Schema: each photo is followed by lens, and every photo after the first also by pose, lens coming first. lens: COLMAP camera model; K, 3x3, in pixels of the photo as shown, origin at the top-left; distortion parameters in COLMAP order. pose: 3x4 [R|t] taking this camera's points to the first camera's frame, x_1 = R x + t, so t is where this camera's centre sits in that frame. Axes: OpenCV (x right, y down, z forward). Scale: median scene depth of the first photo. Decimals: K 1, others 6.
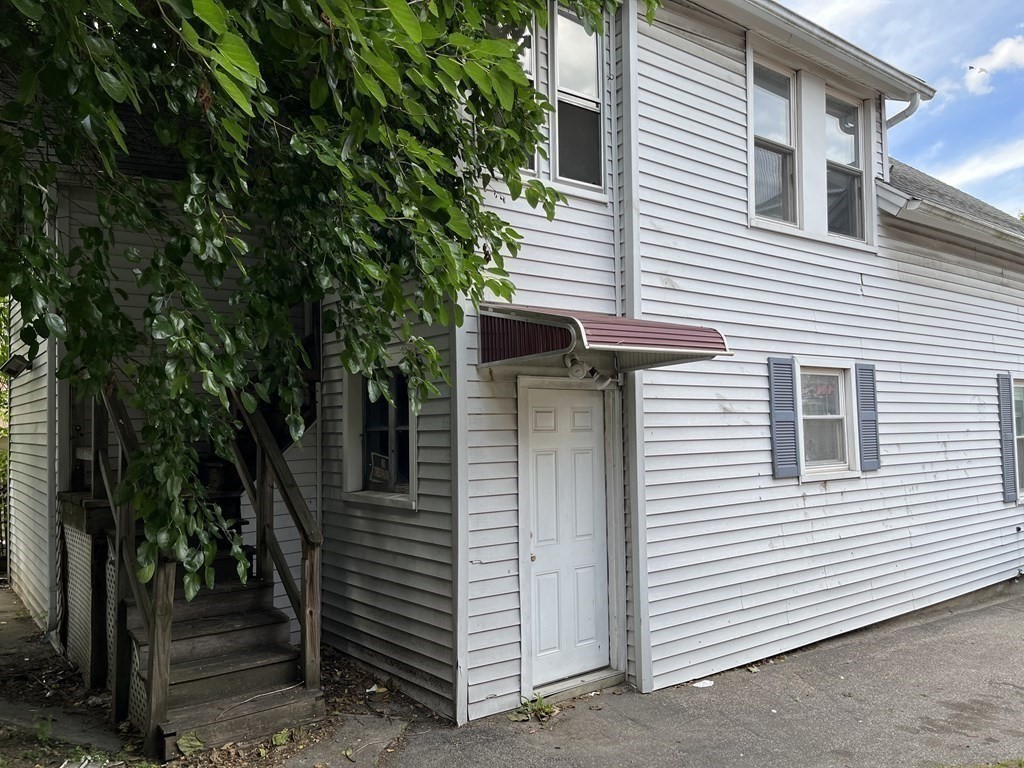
lens RADIAL K [[783.4, 0, 508.5], [0, 783.4, 385.4], [0, 0, 1]] dist [0.040144, -0.062722]
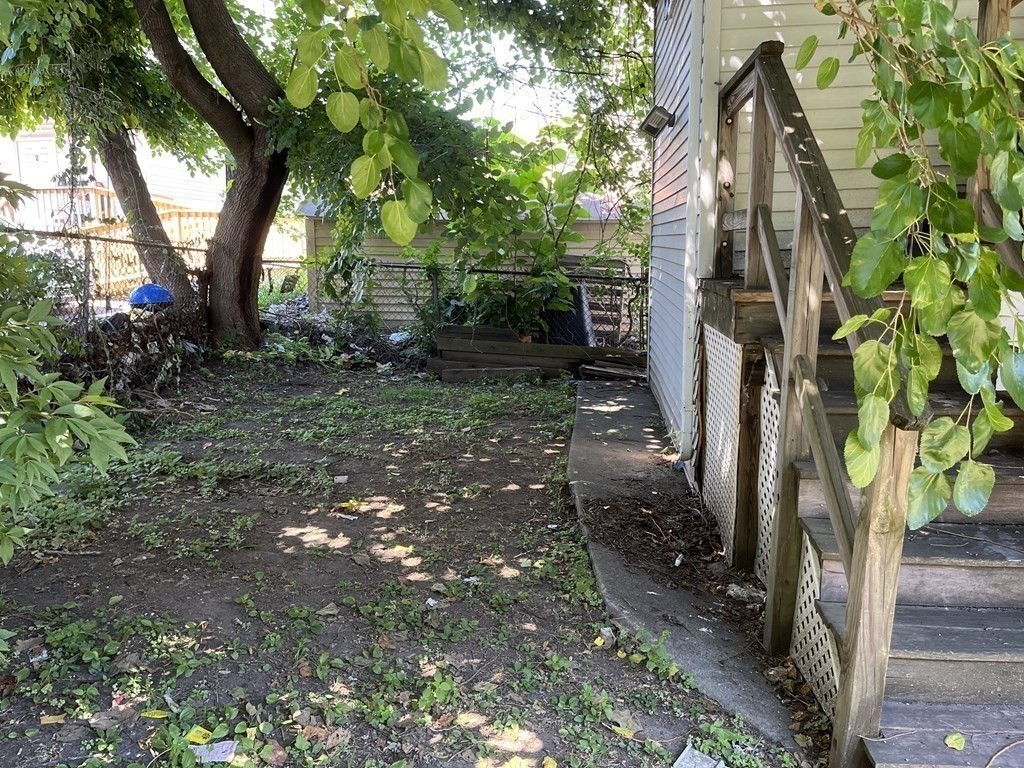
lens RADIAL K [[783.4, 0, 508.2], [0, 783.4, 383.6], [0, 0, 1]] dist [0.040144, -0.062722]
pose [[0.727847, 0.137980, -0.671715, -0.240032], [0.025993, 0.973292, 0.228094, 0.071419], [0.685247, -0.183478, 0.704821, 0.423936]]
